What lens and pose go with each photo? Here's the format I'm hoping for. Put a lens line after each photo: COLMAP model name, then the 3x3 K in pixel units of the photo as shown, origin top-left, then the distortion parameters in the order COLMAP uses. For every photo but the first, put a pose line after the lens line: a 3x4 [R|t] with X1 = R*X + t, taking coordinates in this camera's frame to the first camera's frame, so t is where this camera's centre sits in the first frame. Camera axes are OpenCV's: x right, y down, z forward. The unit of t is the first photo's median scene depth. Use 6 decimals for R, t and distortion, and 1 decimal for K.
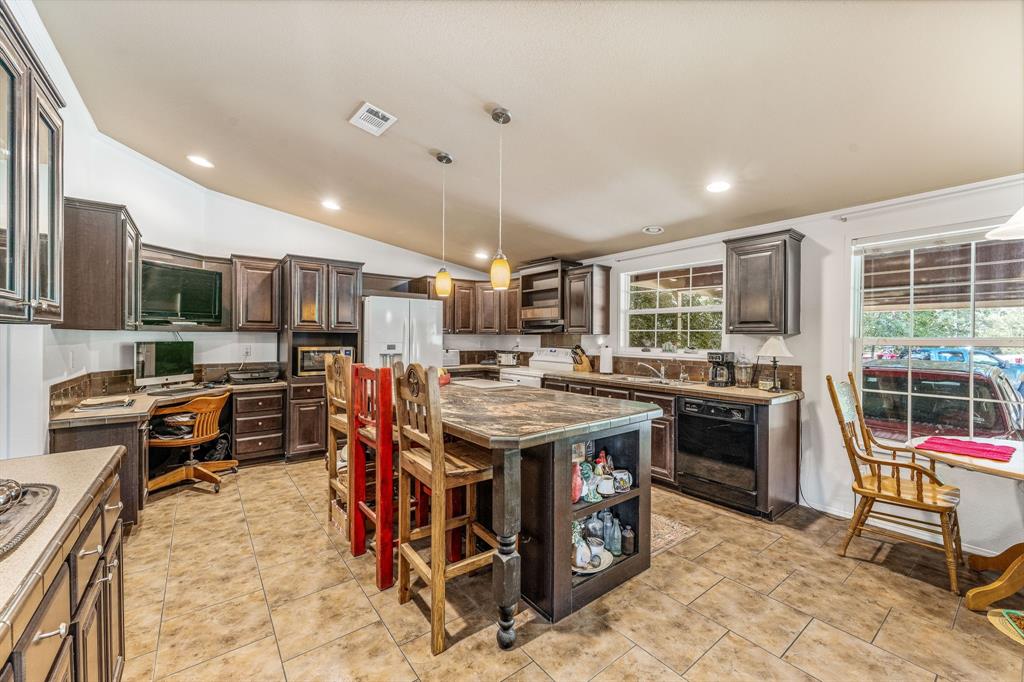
lens RADIAL K [[411.2, 0, 514.9], [0, 411.2, 340.1], [0, 0, 1]] dist [-0.000242, -0.000221]
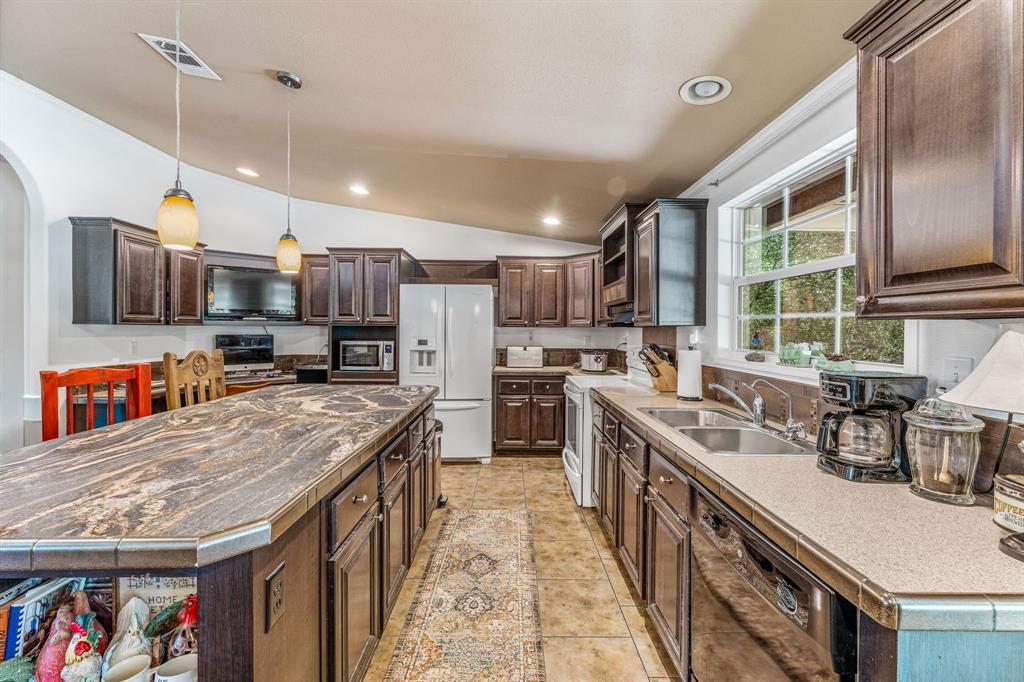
lens RADIAL K [[411.2, 0, 511.2], [0, 411.2, 334.4], [0, 0, 1]] dist [-0.000242, -0.000221]
pose [[0.794705, 0.005108, -0.606975, 0.383666], [-0.003503, 0.999987, 0.003829, -0.003660], [0.606986, -0.000917, 0.794712, 0.448732]]
